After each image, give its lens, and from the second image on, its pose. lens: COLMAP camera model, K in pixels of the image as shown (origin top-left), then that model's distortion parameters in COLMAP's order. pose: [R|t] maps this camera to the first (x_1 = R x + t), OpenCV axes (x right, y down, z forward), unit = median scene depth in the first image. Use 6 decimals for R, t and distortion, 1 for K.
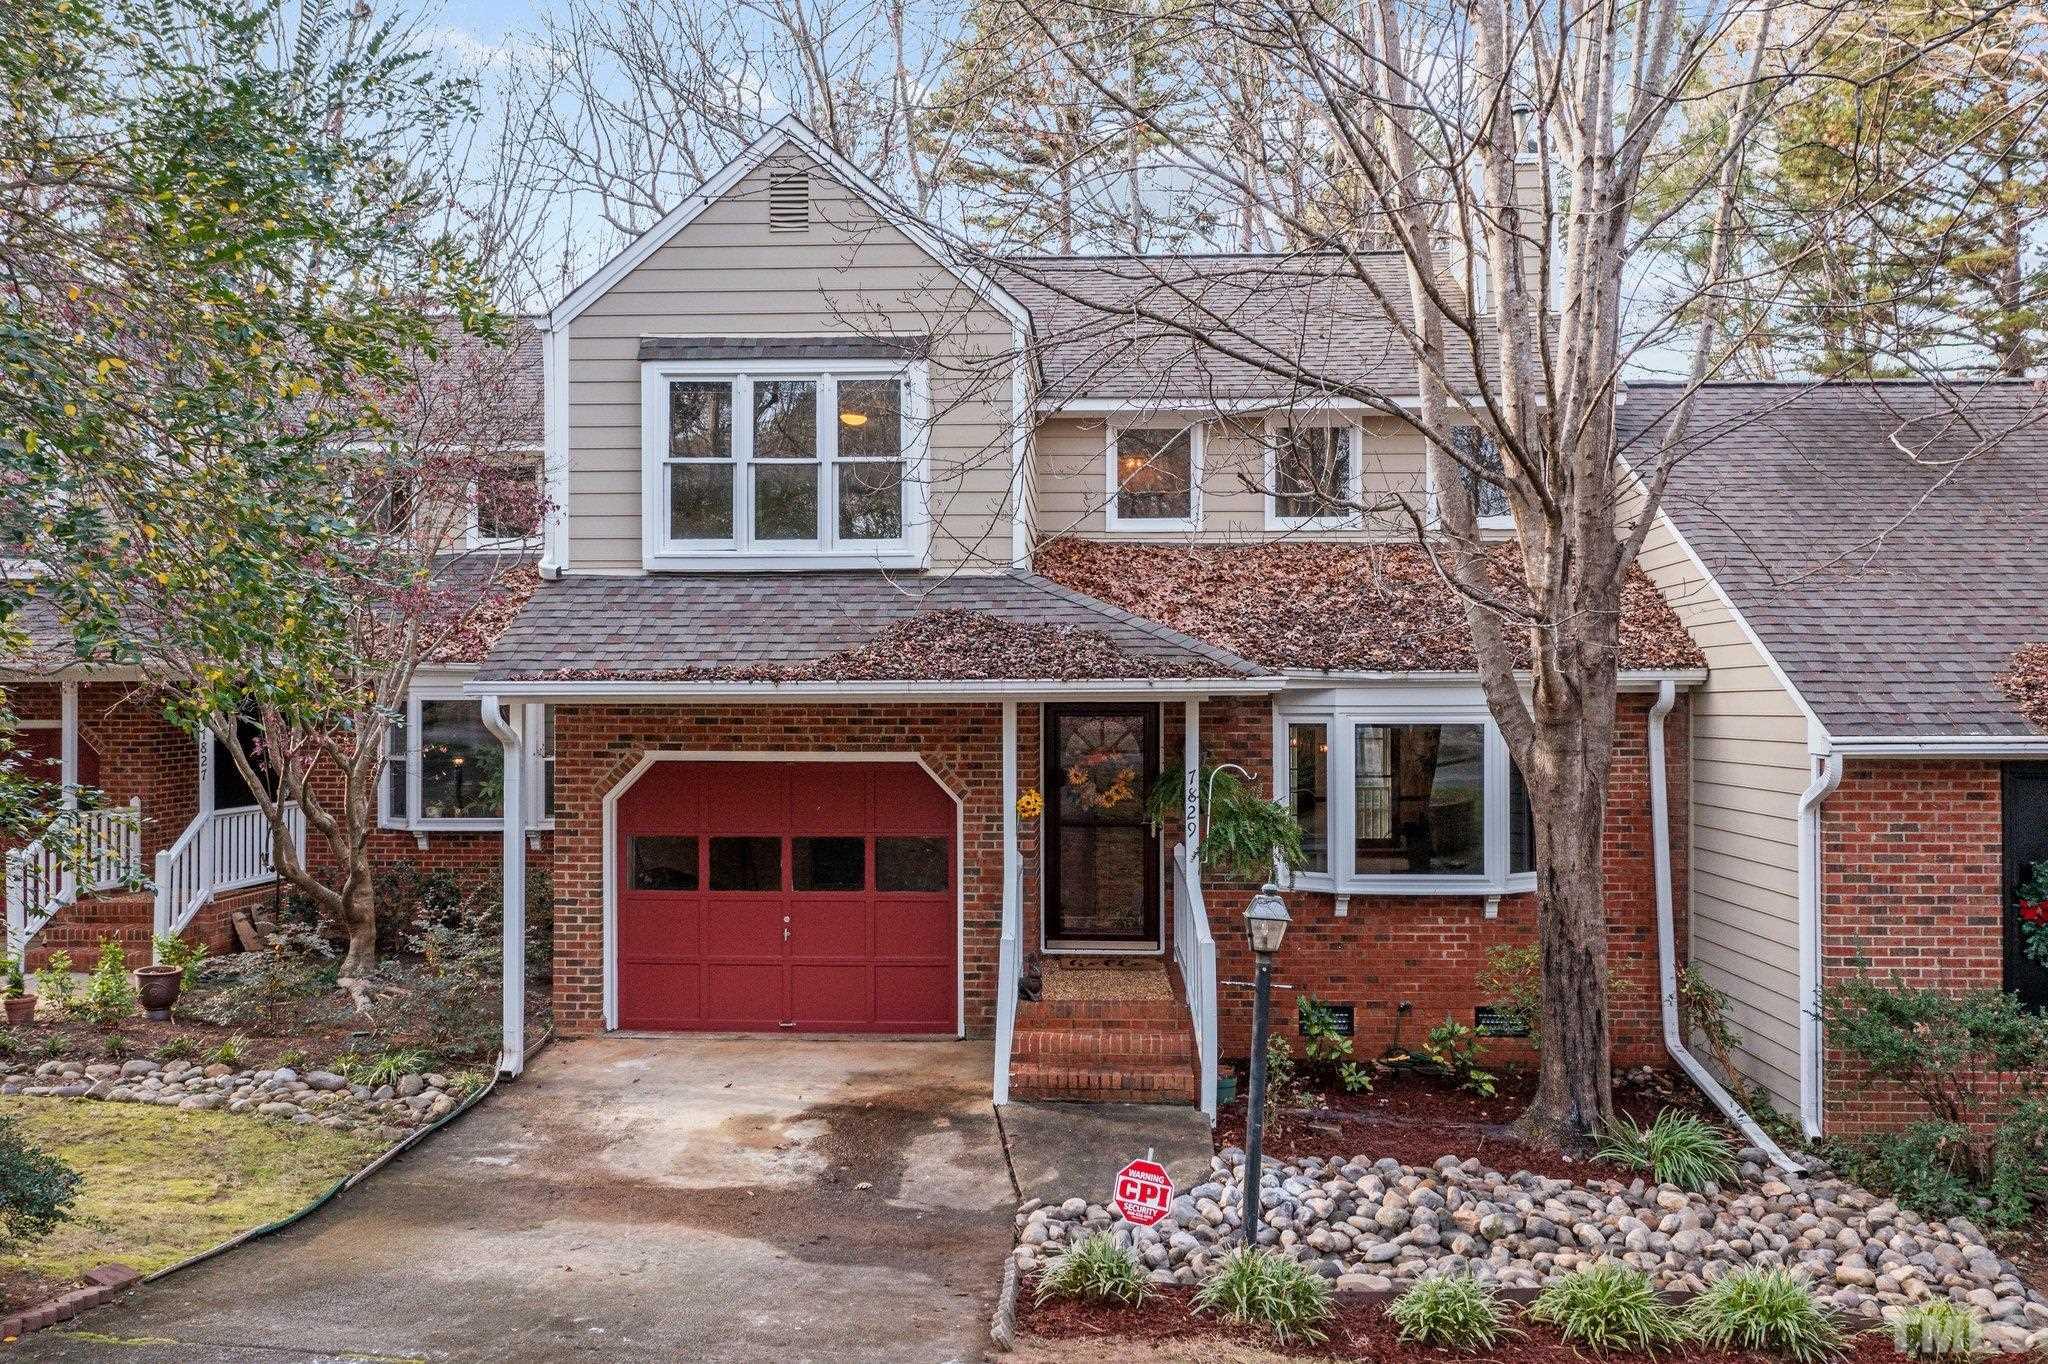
lens RADIAL K [[1683.1, 0, 1024.0], [0, 1683.1, 682.0], [0, 0, 1]] dist [-0.005667, -0.002742]
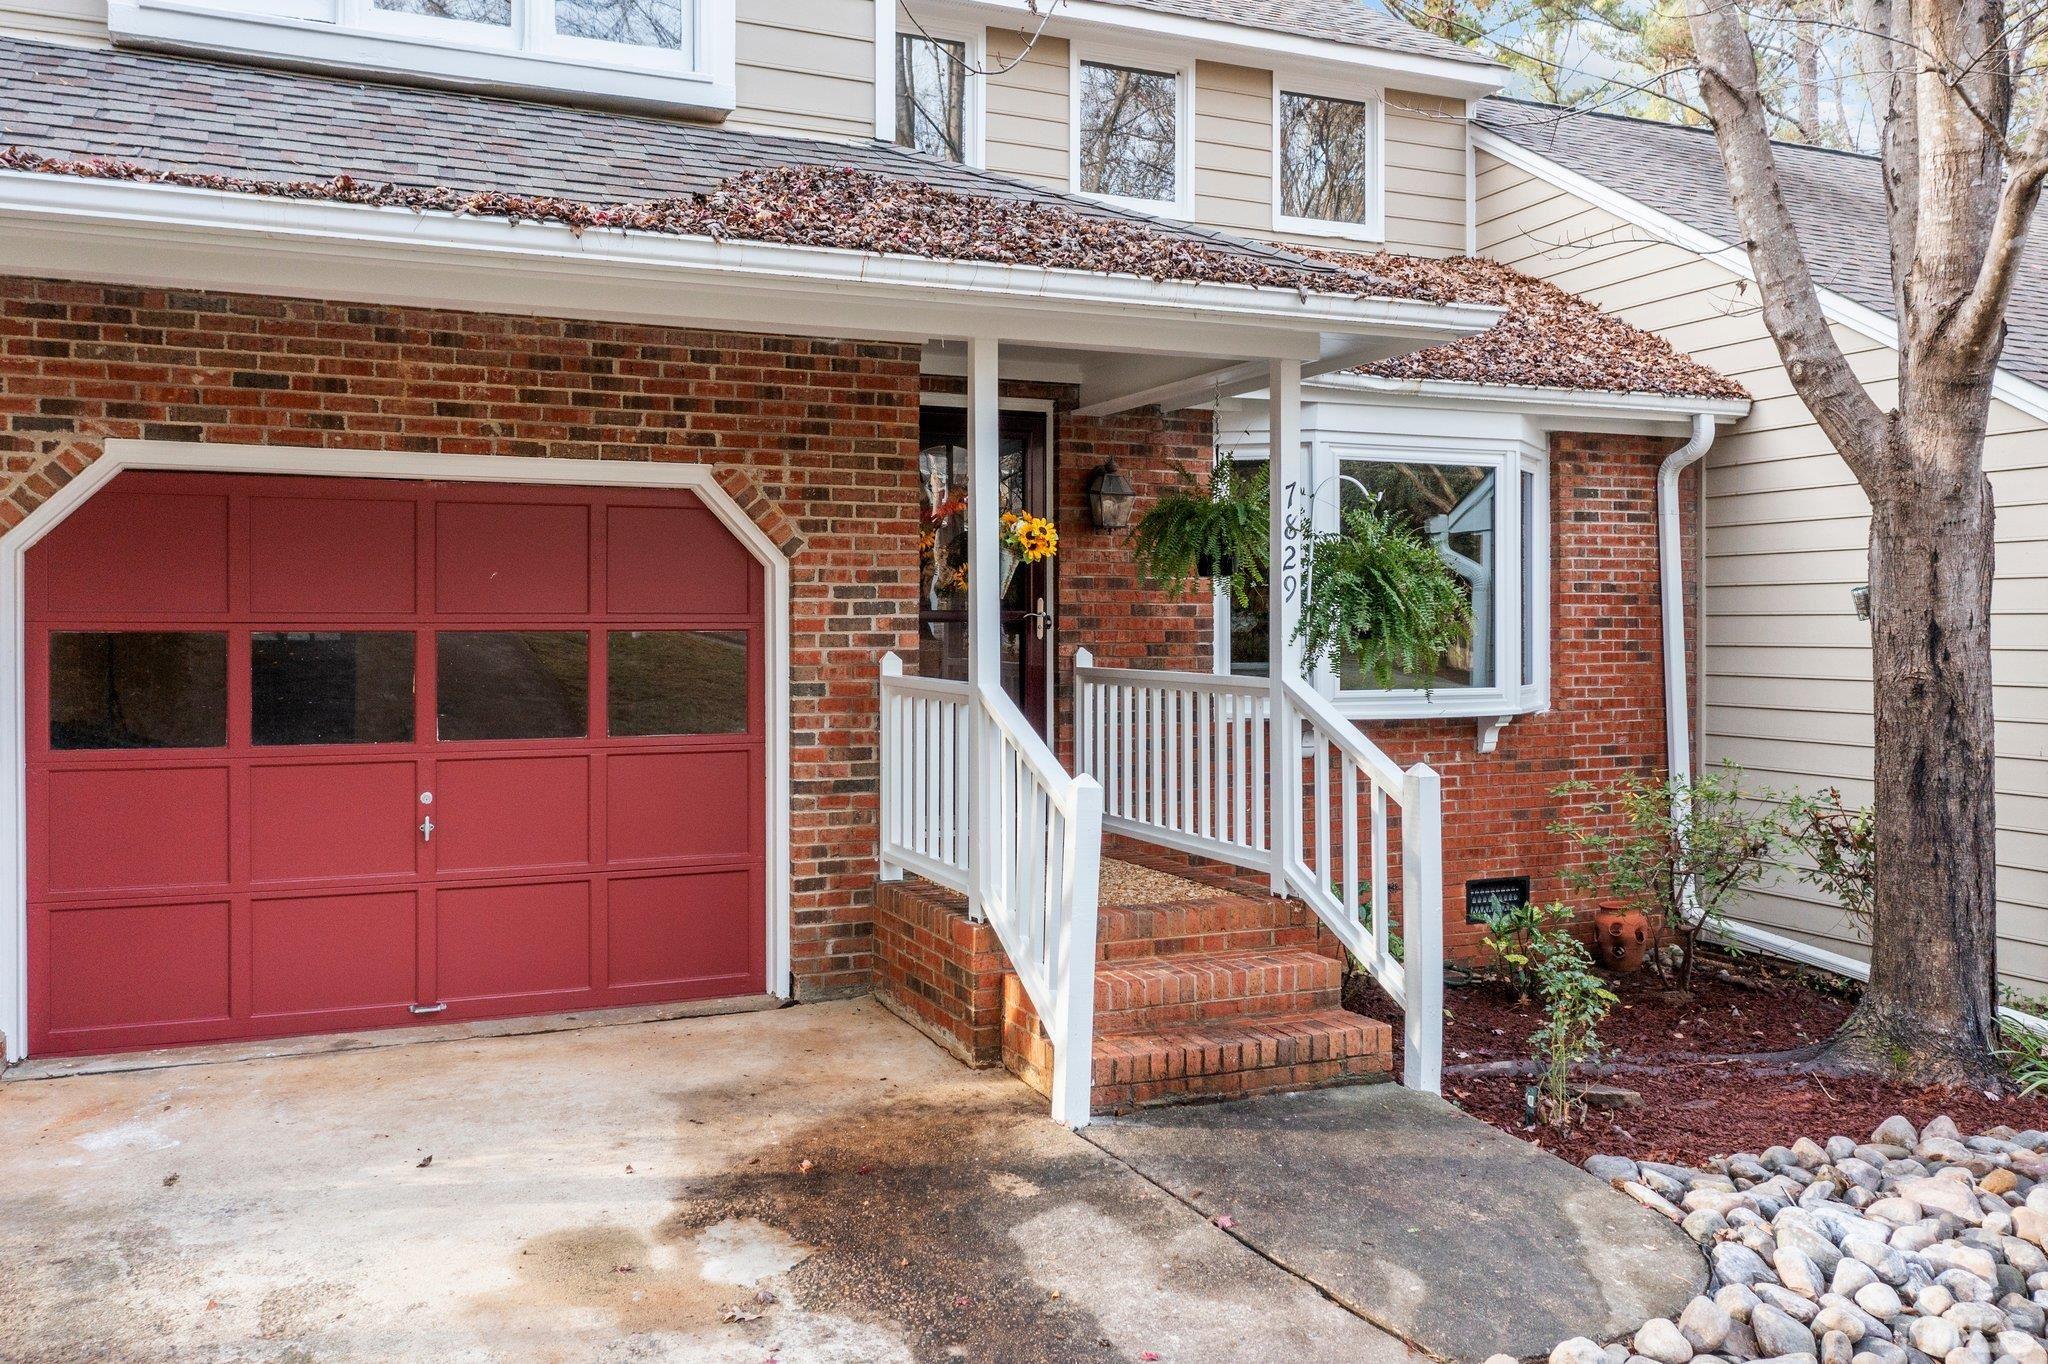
lens RADIAL K [[1656.1, 0, 1026.5], [0, 1656.1, 625.6], [0, 0, 1]] dist [-0.000637, 0.005382]
pose [[0.893141, 0.000767, 0.449775, -0.205919], [-0.004591, 0.999962, 0.007412, 0.087098], [-0.449752, -0.008684, 0.893111, 0.491898]]
